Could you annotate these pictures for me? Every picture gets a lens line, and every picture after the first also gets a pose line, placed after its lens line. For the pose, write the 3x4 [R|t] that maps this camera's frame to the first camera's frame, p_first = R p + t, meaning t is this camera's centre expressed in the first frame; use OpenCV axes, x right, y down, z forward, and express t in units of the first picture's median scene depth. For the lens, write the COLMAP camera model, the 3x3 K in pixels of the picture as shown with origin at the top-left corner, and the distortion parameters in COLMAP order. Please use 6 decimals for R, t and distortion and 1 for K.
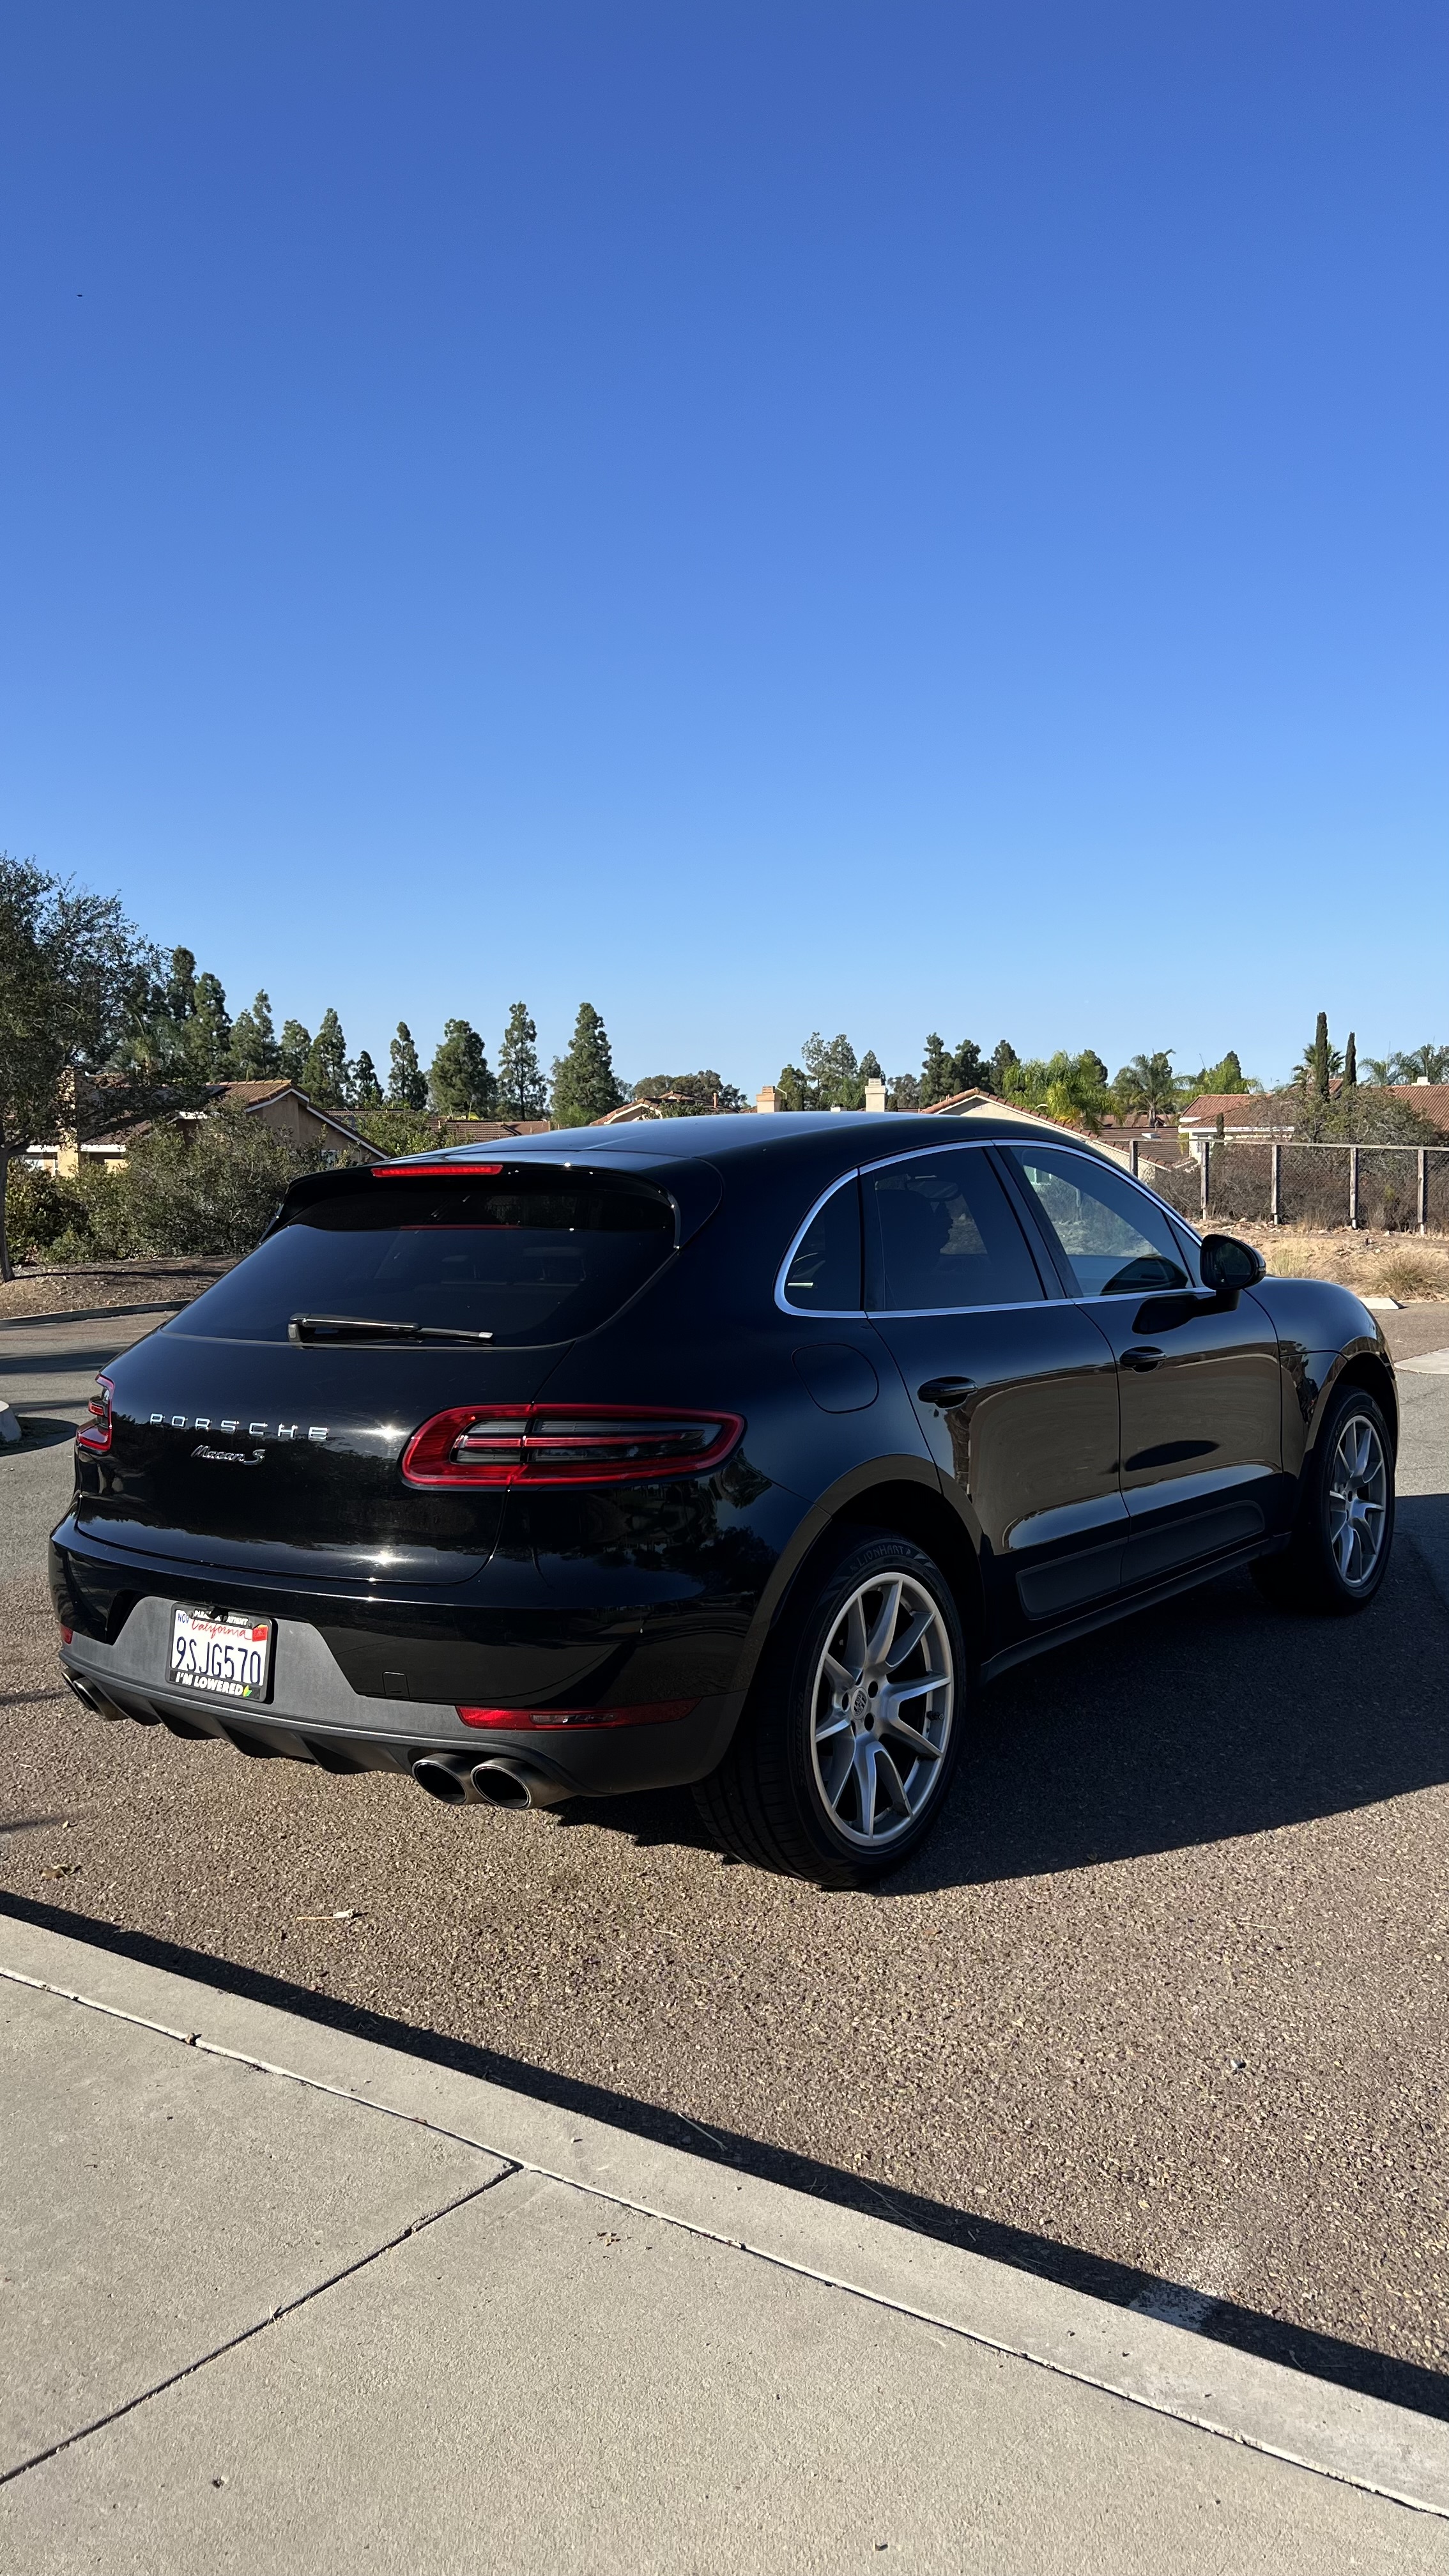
lens RADIAL K [[1941.7, 0, 741.0], [0, 1941.7, 1308.4], [0, 0, 1]] dist [0.031381, 0.001271]
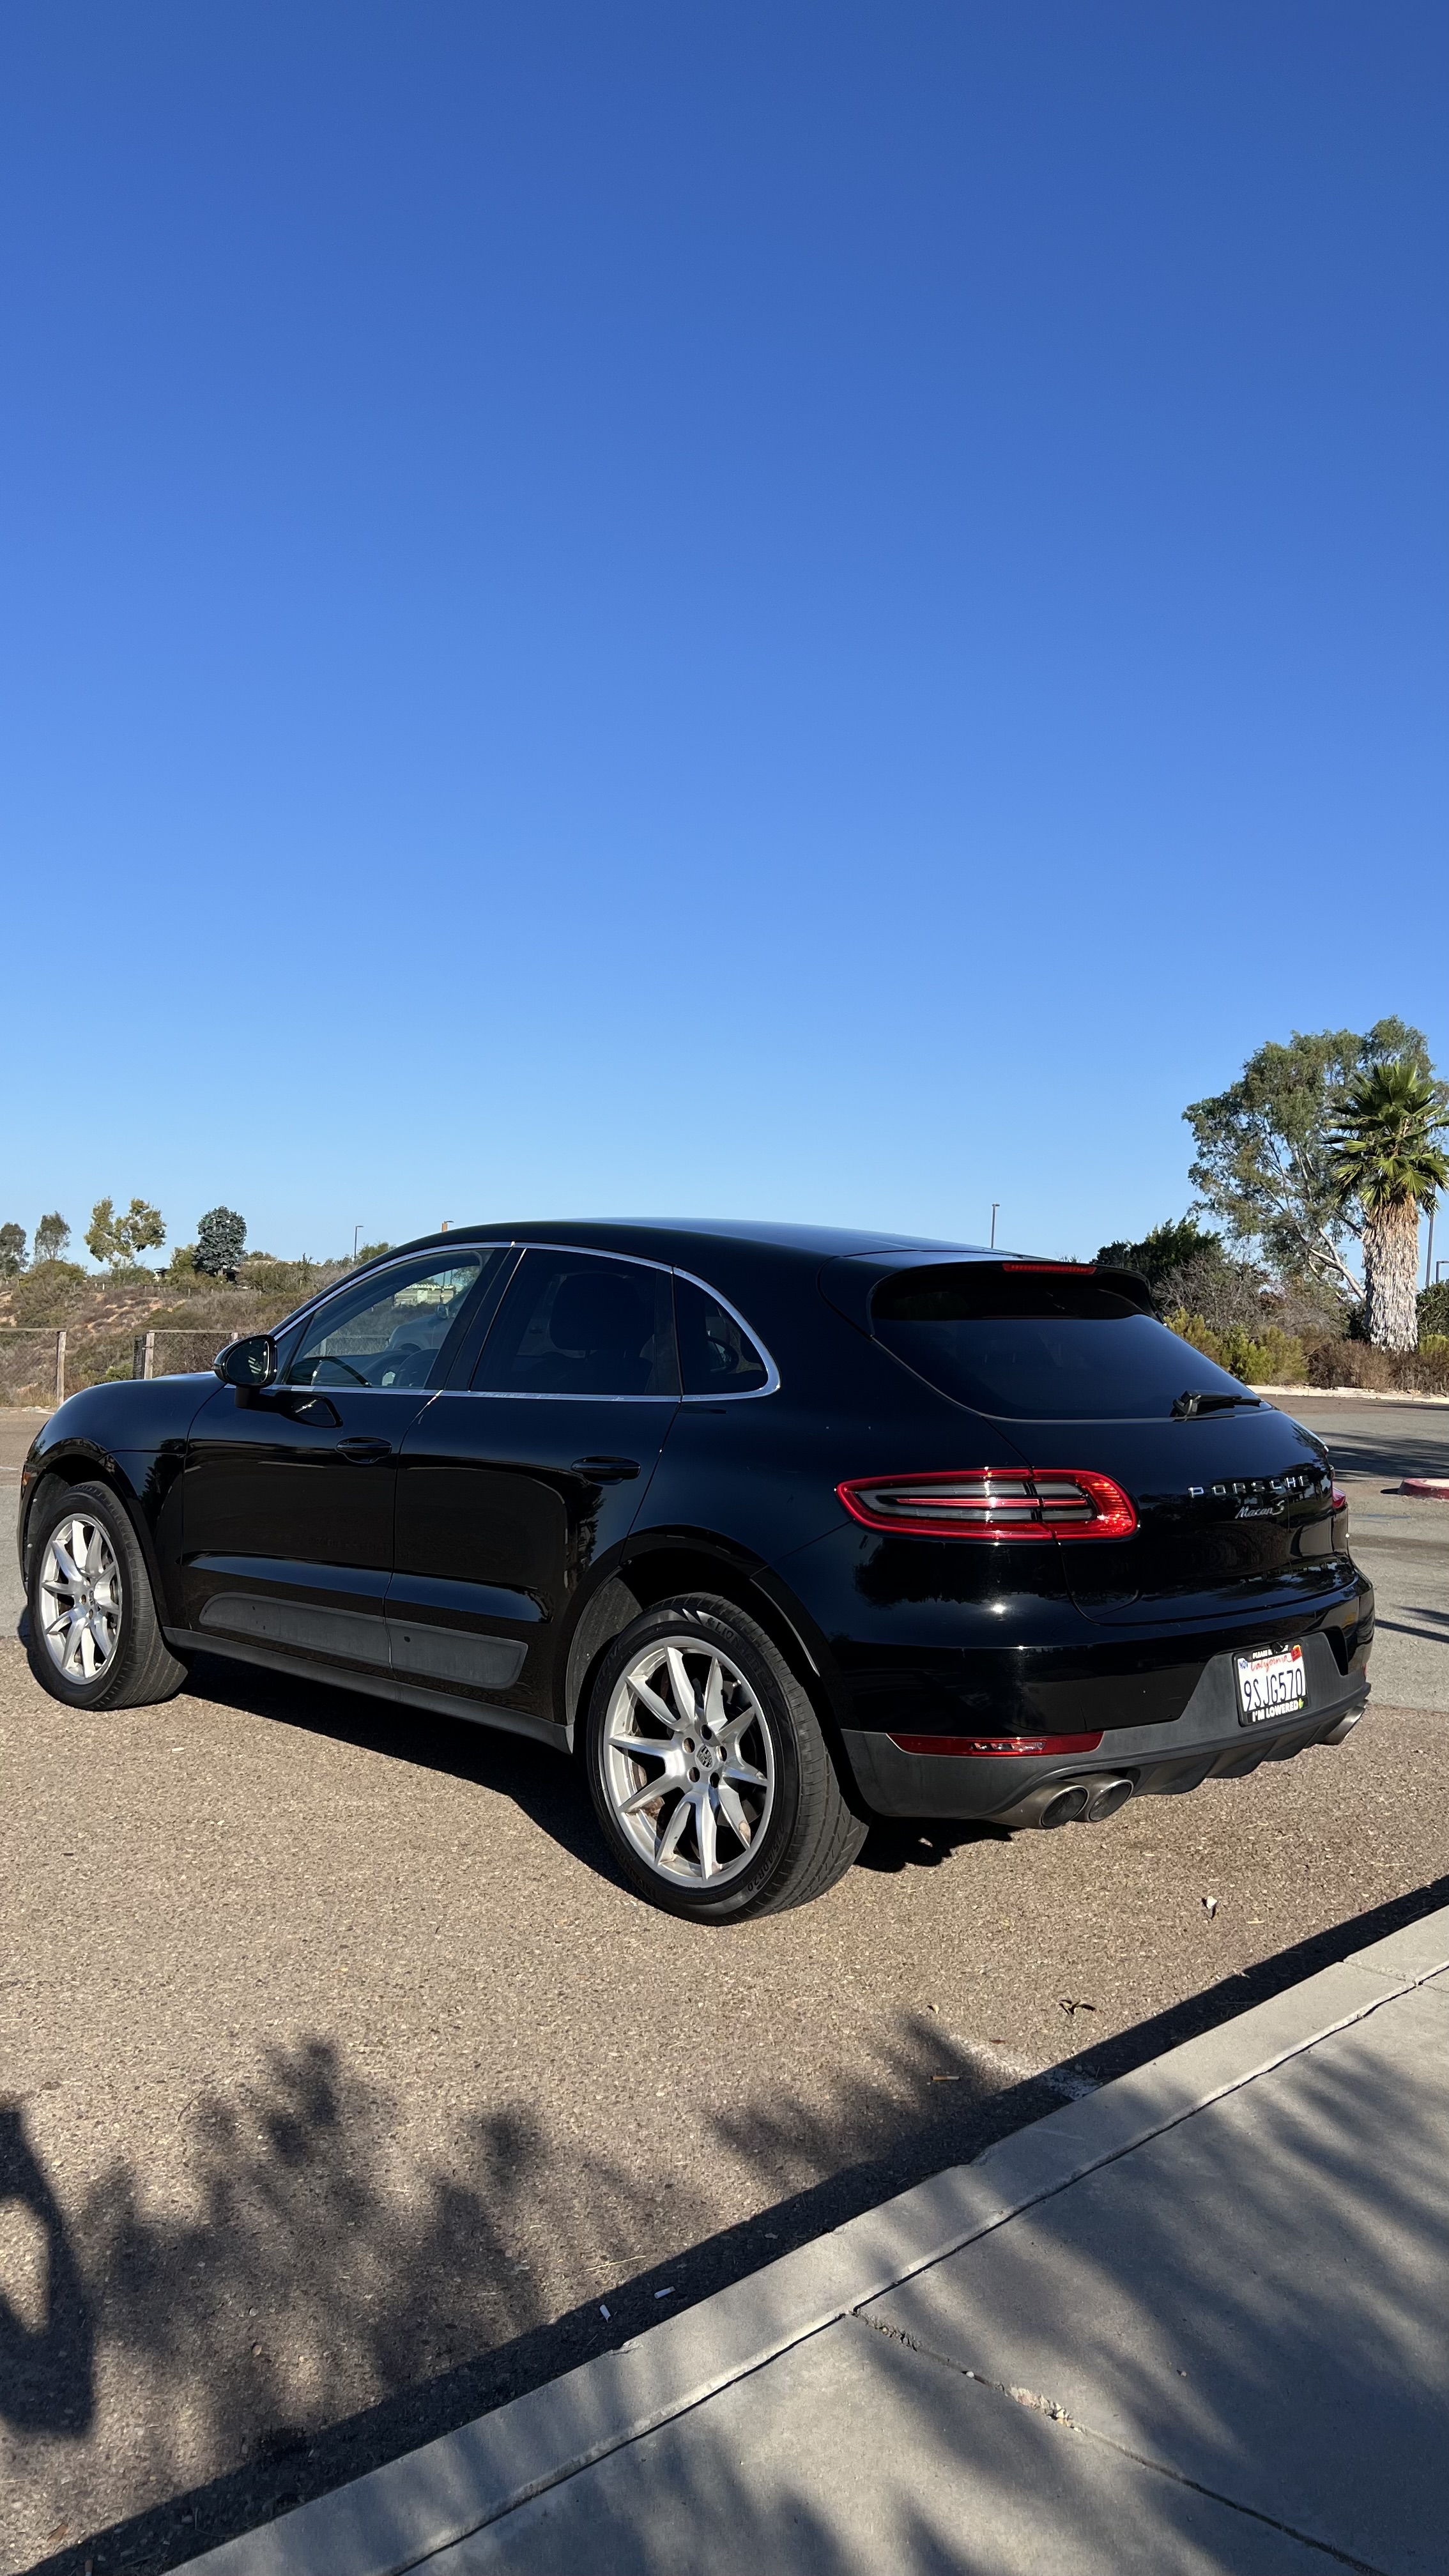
lens RADIAL K [[1941.7, 0, 732.7], [0, 1941.7, 1284.5], [0, 0, 1]] dist [0.031381, 0.001271]
pose [[0.120486, 0.021751, 0.992477, -1.448455], [0.026651, 0.999329, -0.025137, -0.039105], [-0.992357, 0.029479, 0.119825, 1.160160]]
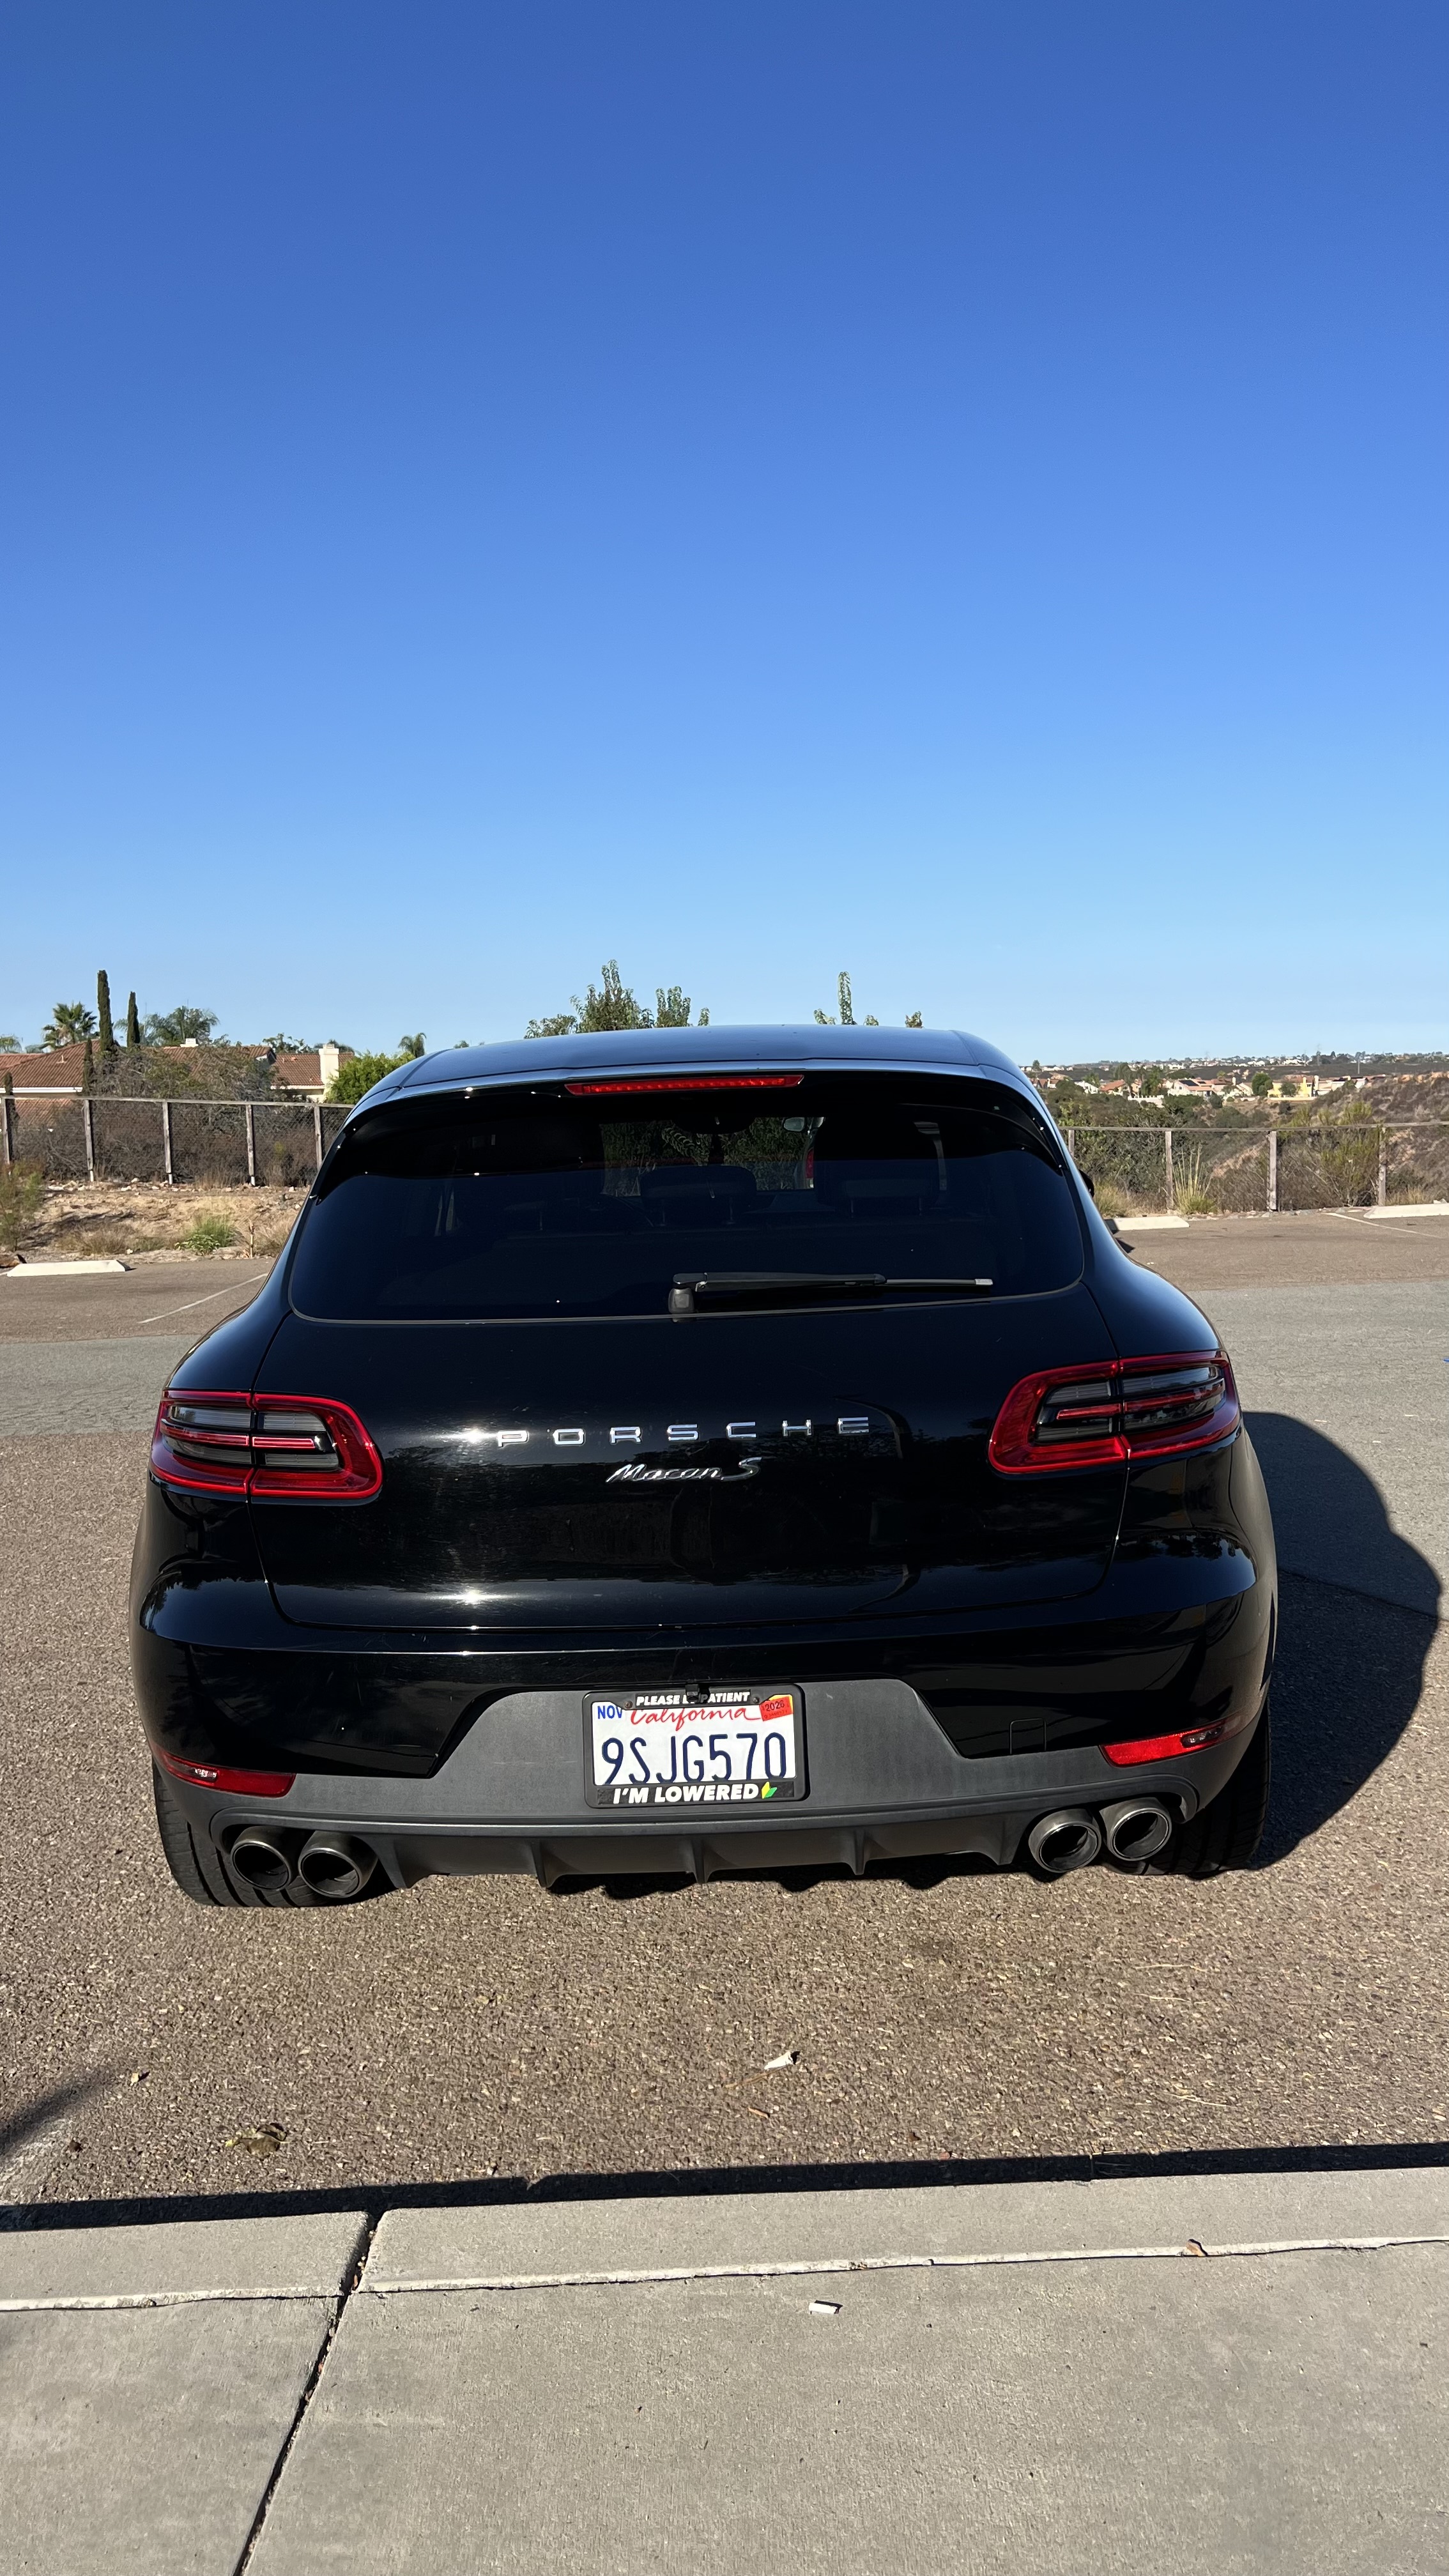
lens RADIAL K [[1941.7, 0, 727.4], [0, 1941.7, 1273.3], [0, 0, 1]] dist [0.031381, 0.001271]
pose [[0.801719, -0.057839, 0.594897, -0.667881], [0.057556, 0.998152, 0.019479, -0.011309], [-0.594924, 0.018623, 0.803566, 0.407381]]
